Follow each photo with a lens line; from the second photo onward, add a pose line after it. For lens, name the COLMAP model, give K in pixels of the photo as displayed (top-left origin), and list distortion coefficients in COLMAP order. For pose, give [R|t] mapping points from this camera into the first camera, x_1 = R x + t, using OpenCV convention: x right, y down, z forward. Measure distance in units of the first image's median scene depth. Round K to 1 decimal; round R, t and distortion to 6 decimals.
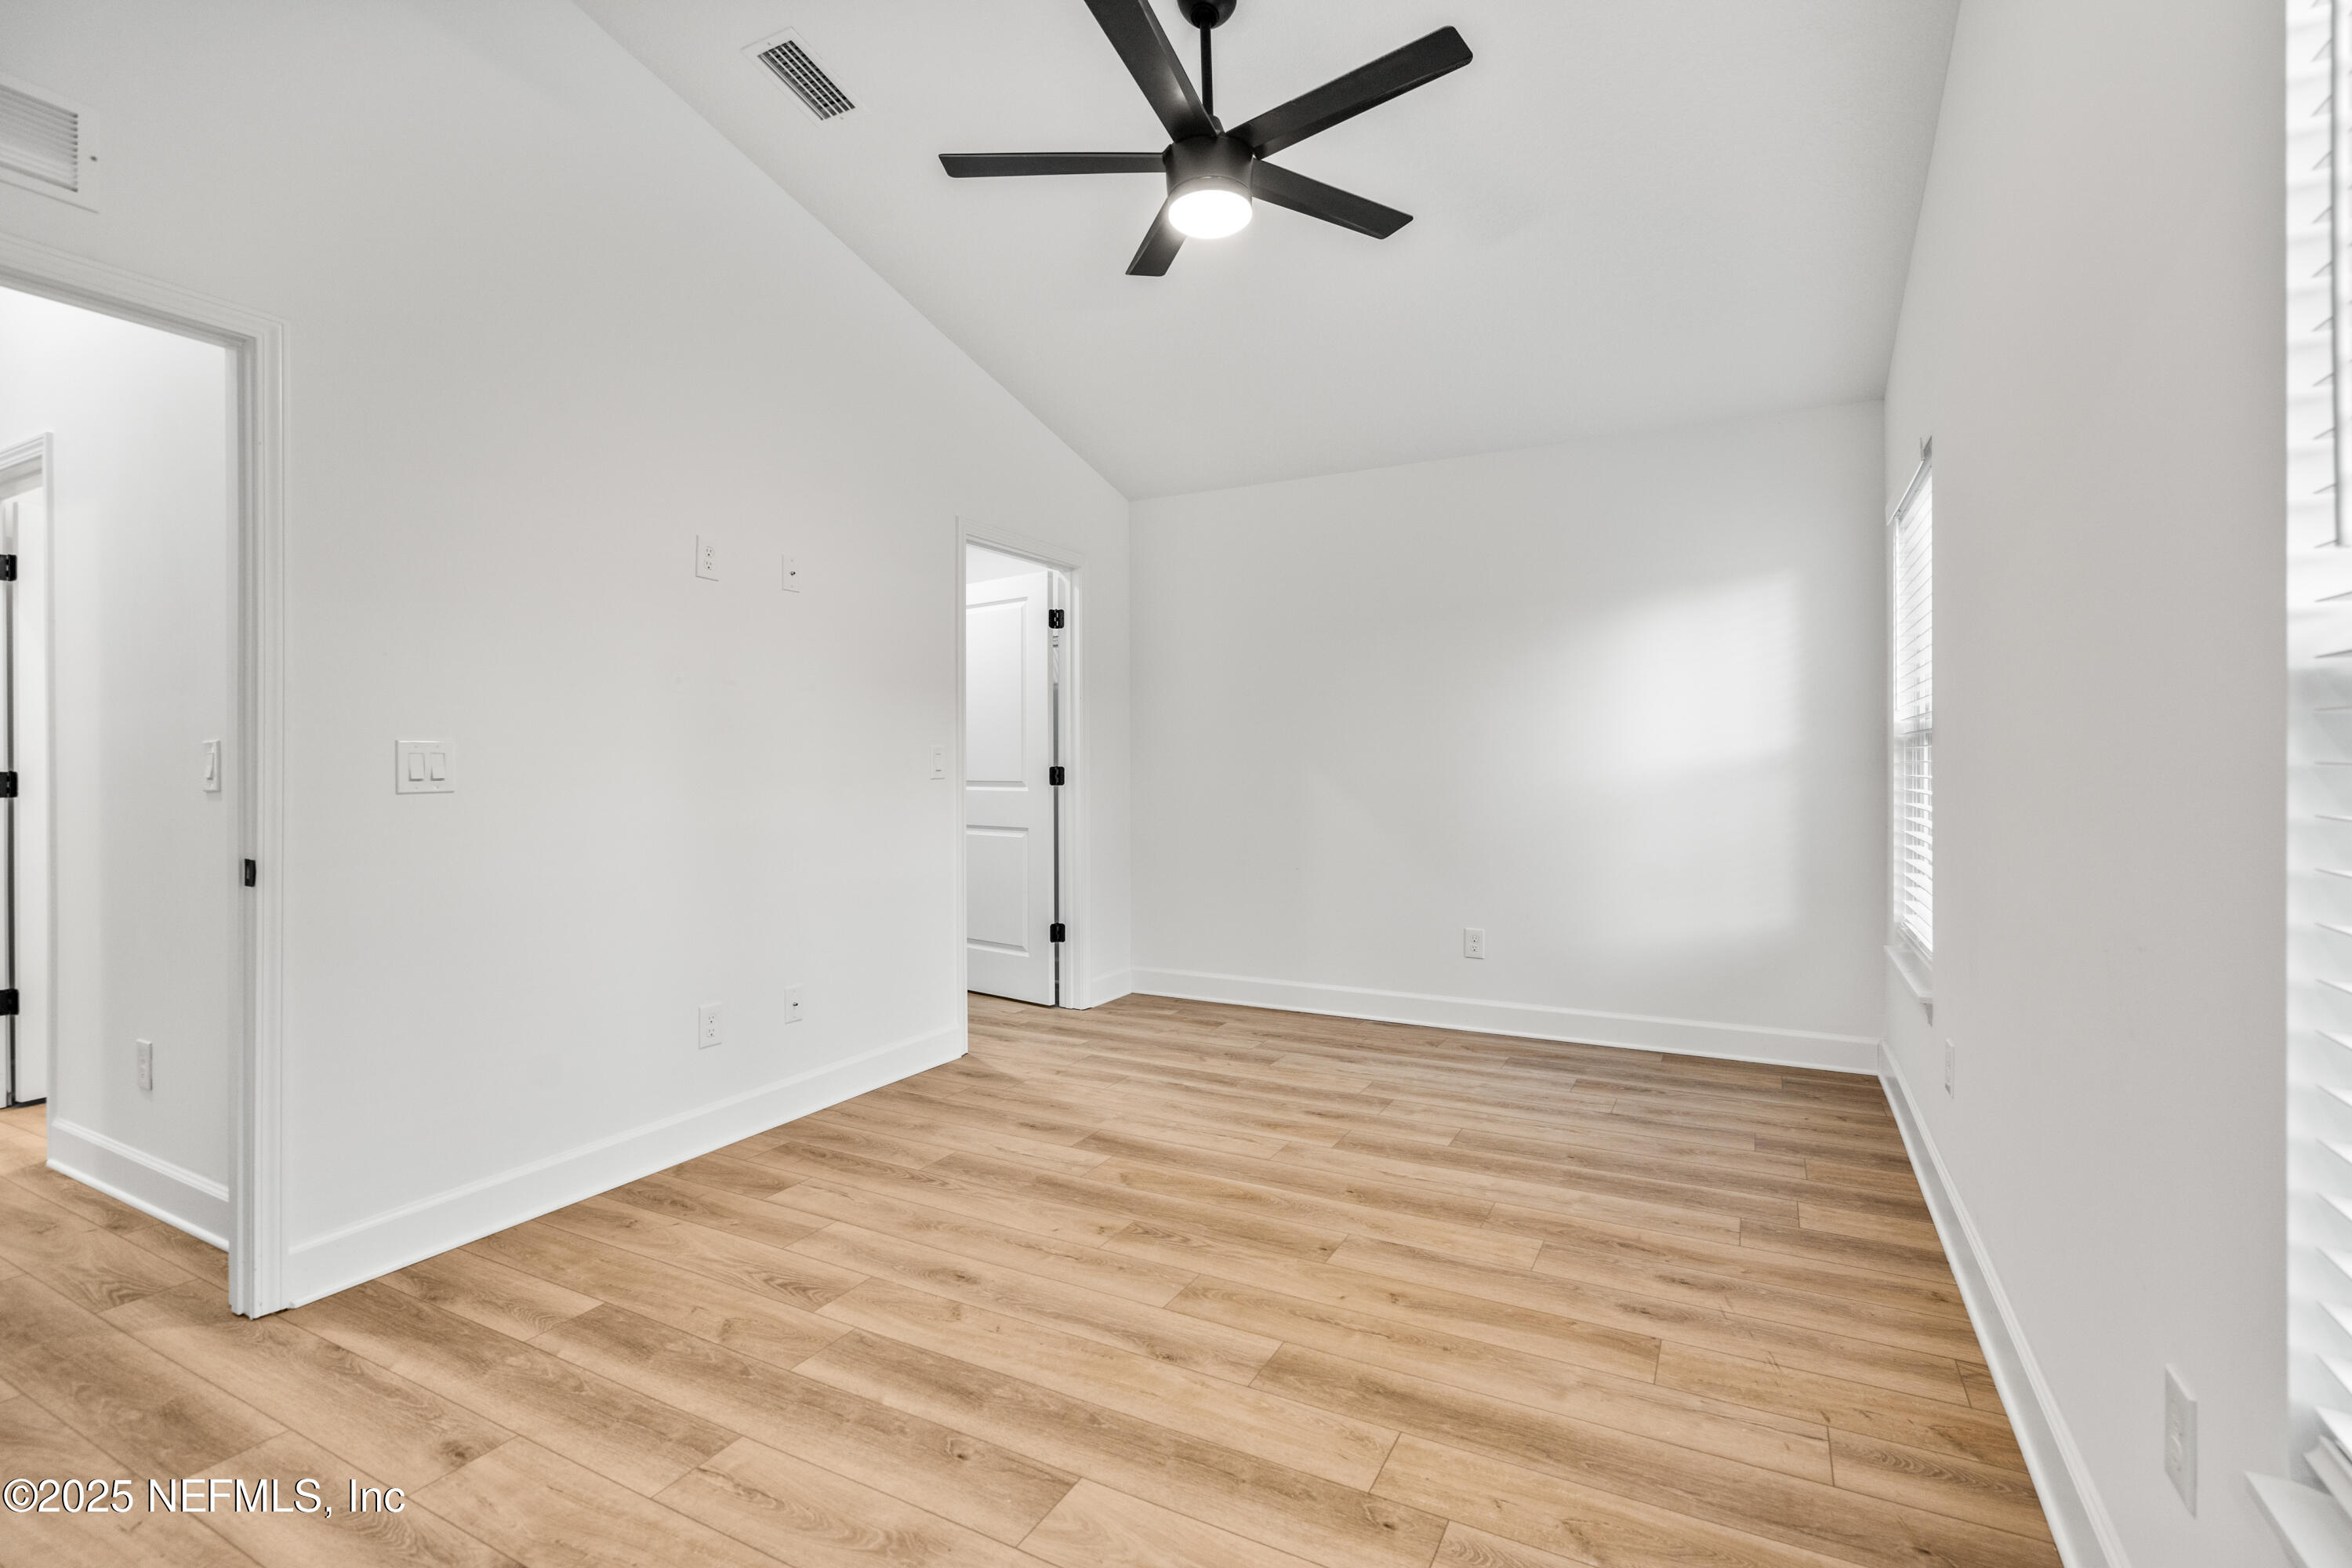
lens RADIAL K [[1081.7, 0, 1174.8], [0, 1081.7, 763.4], [0, 0, 1]] dist [-0.000909, 0.000932]
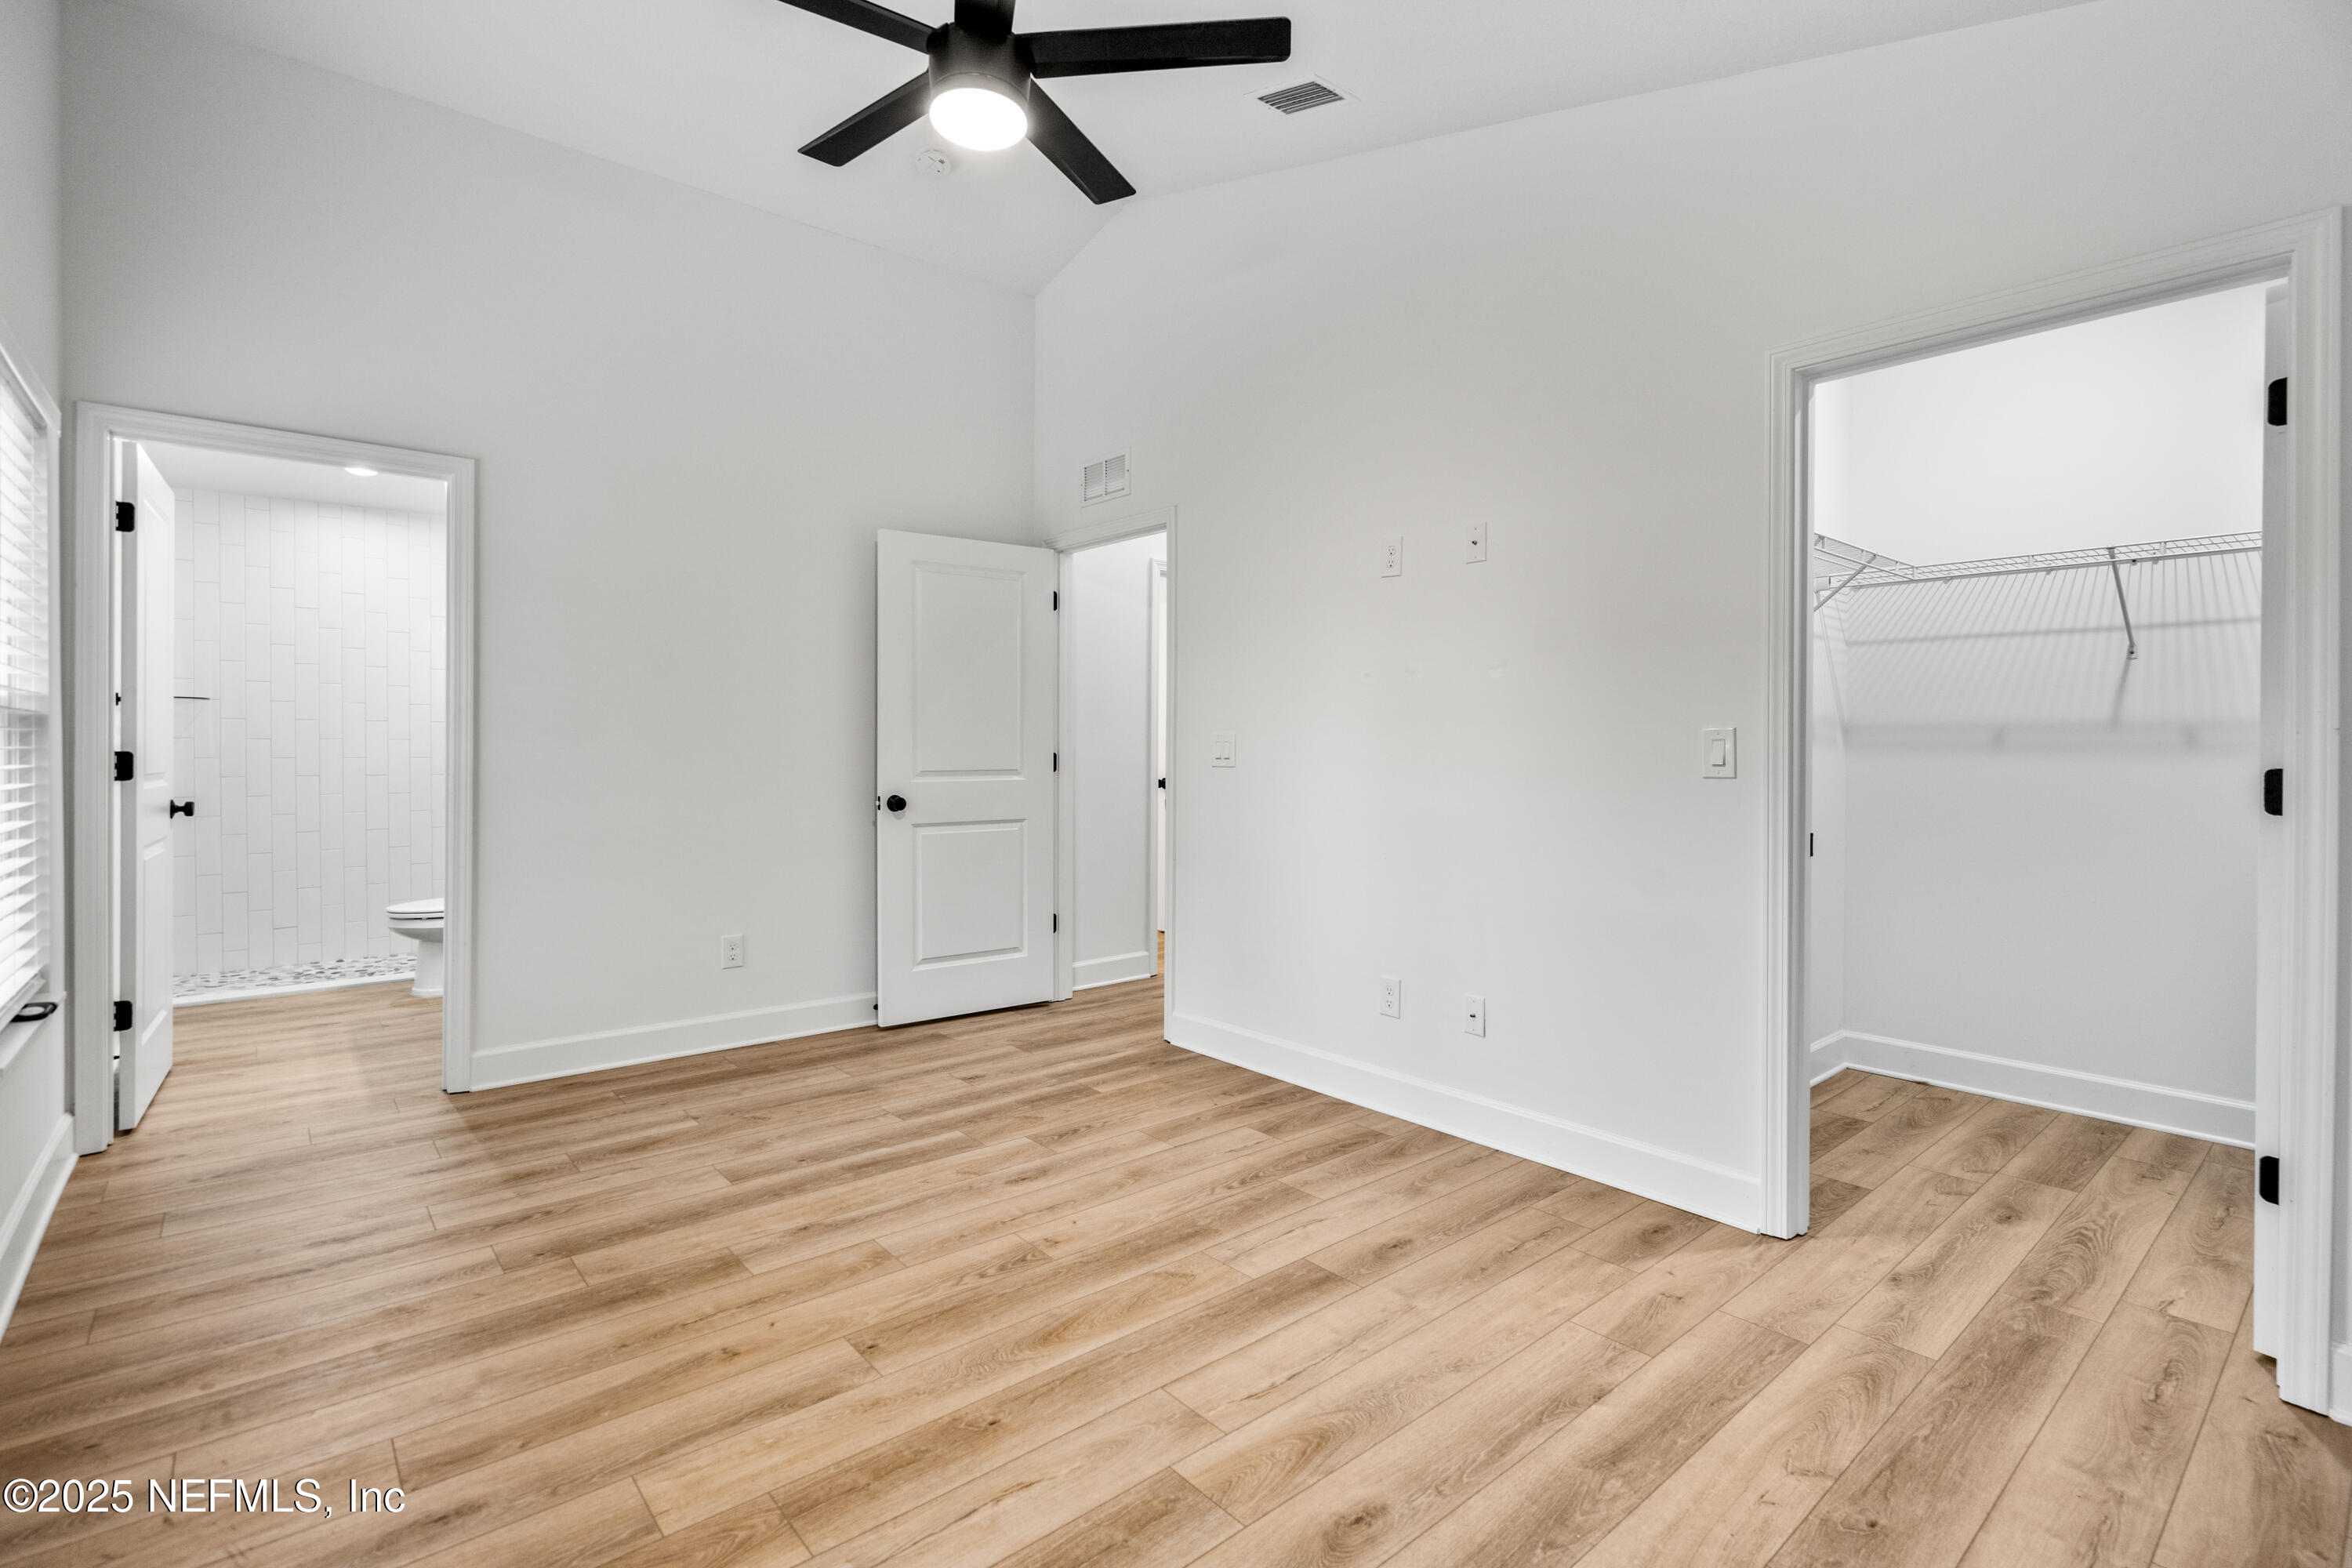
lens RADIAL K [[1081.7, 0, 1174.8], [0, 1081.7, 763.4], [0, 0, 1]] dist [-0.000909, 0.000932]
pose [[-0.361013, 0.016349, -0.932418, 0.696585], [-0.003898, 0.999811, 0.019040, -0.008911], [0.932553, 0.010508, -0.360881, 1.291059]]
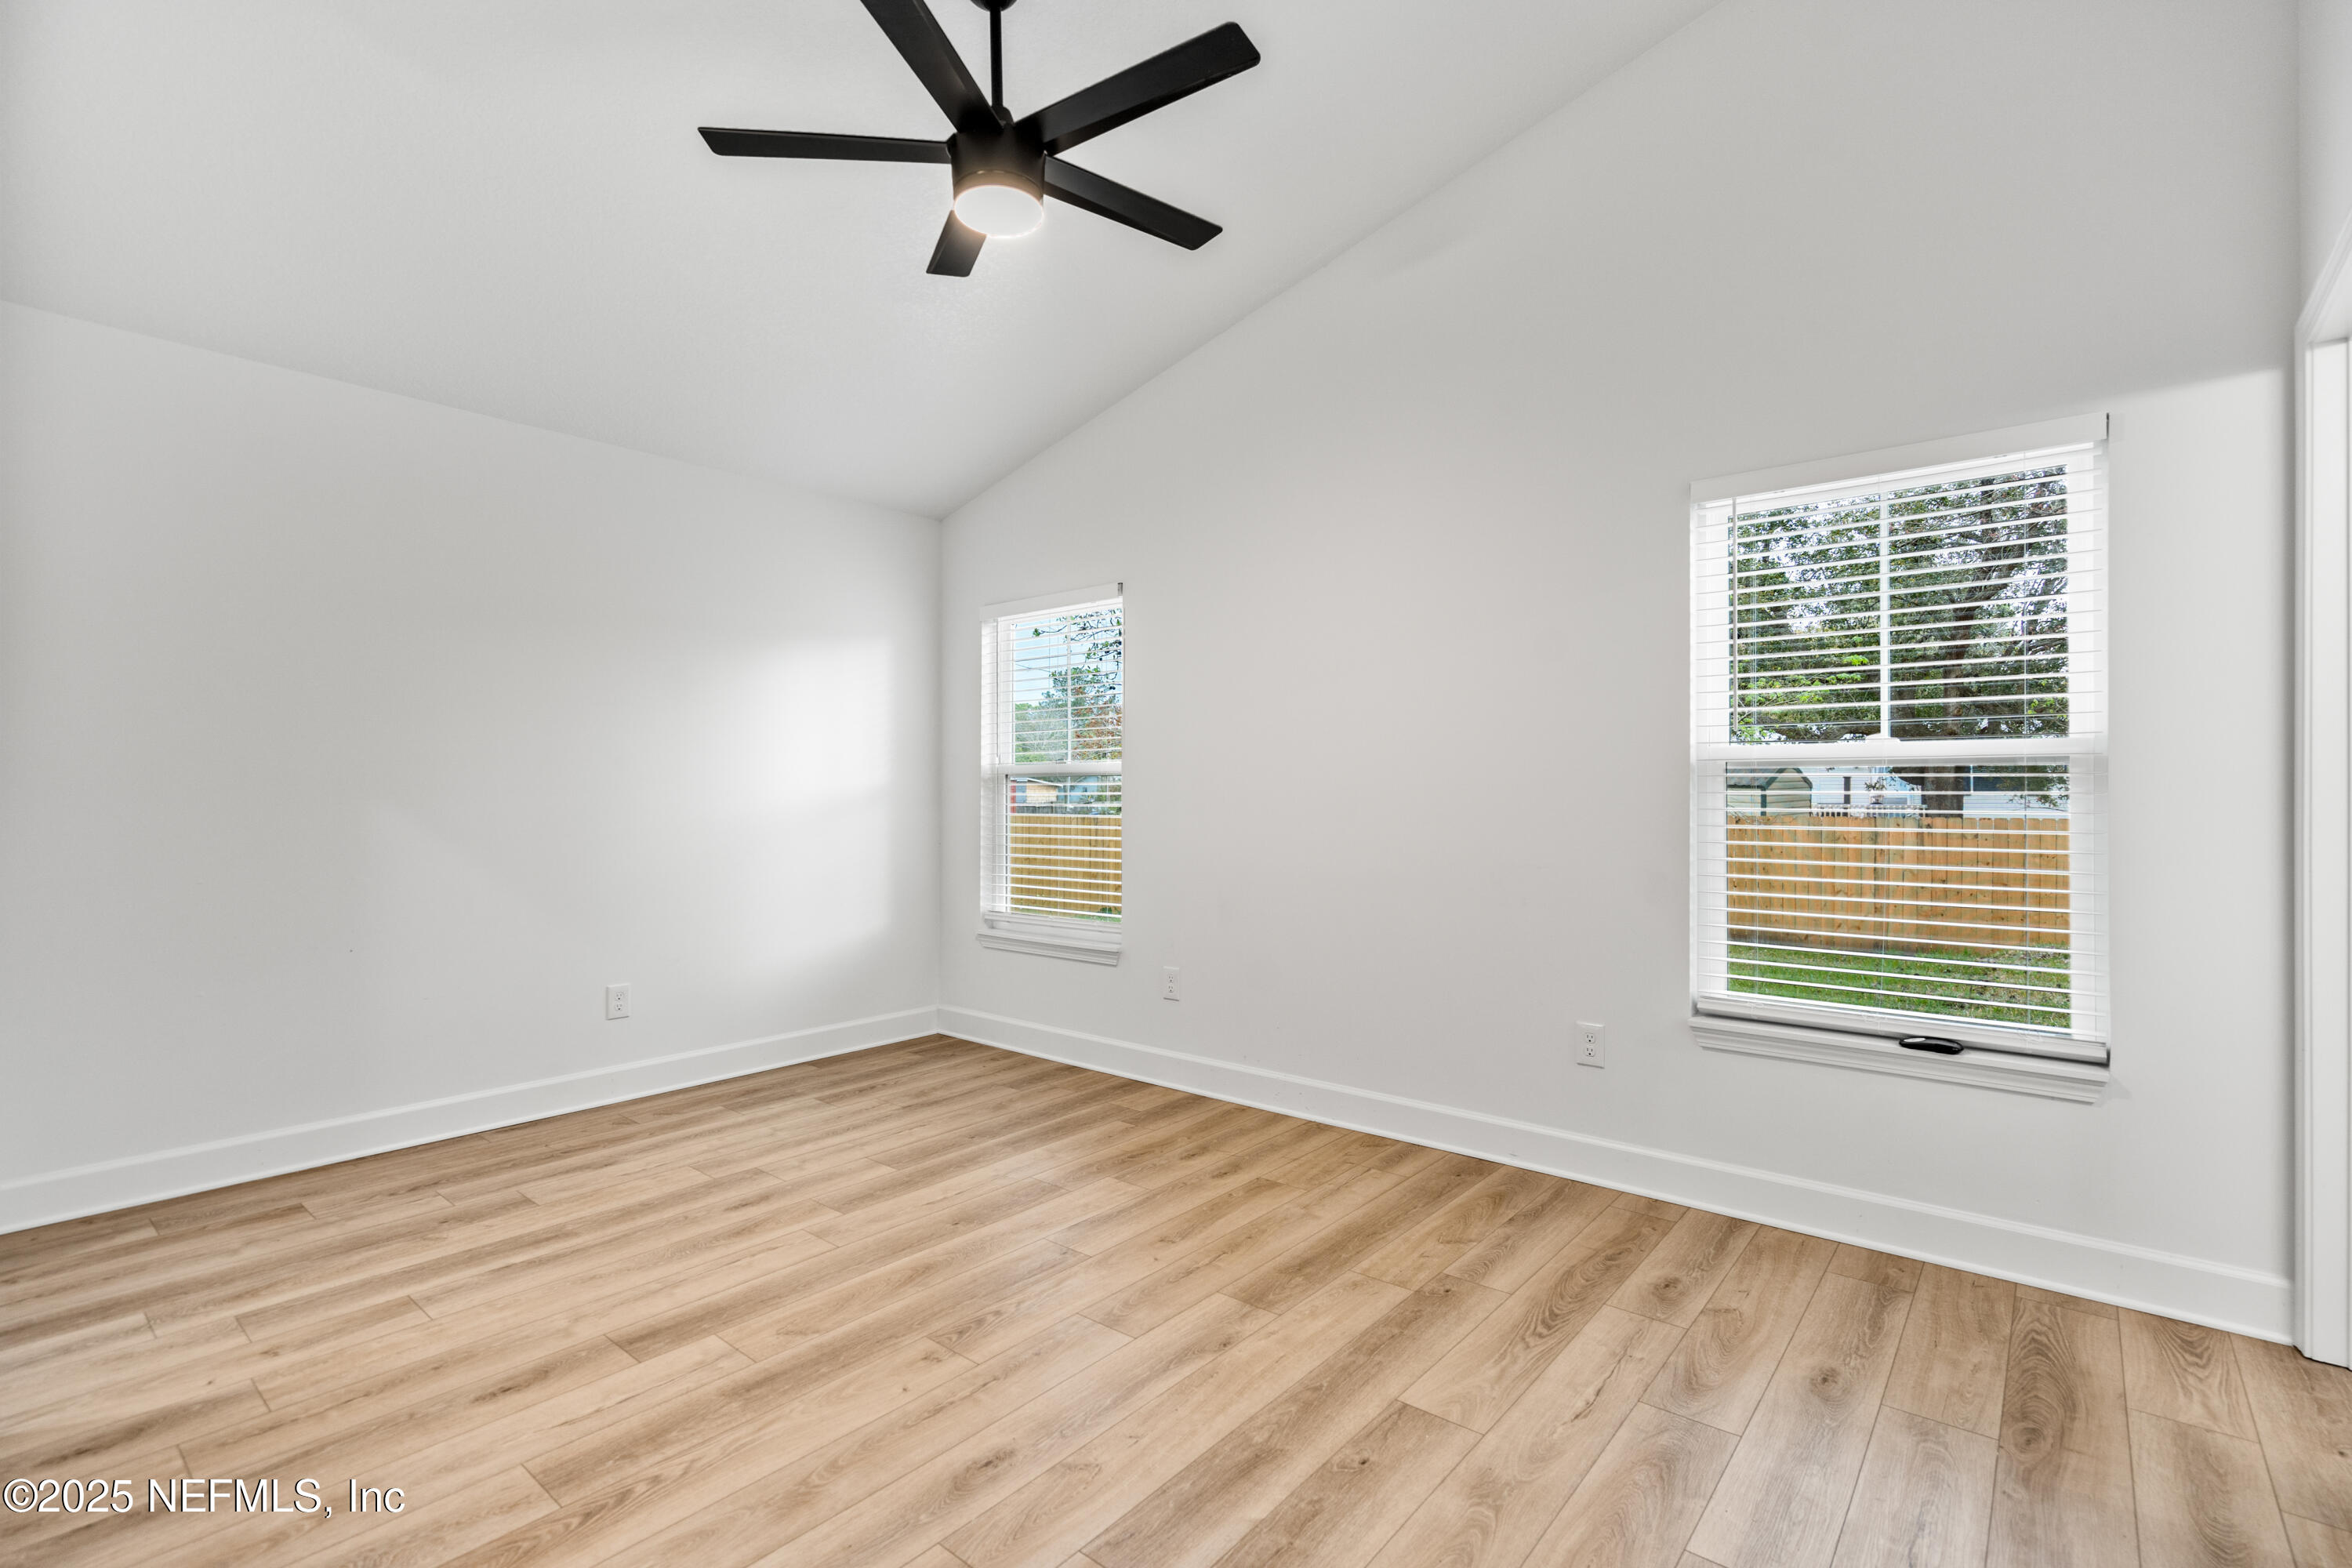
lens RADIAL K [[1067.0, 0, 1176.0], [0, 1067.0, 784.0], [0, 0, 1]] dist [-0.000065, 0.000589]
pose [[0.202873, 0.013153, 0.979117, -0.748321], [0.002056, 0.999902, -0.013858, 0.002293], [-0.979203, 0.004825, 0.202826, 0.580606]]
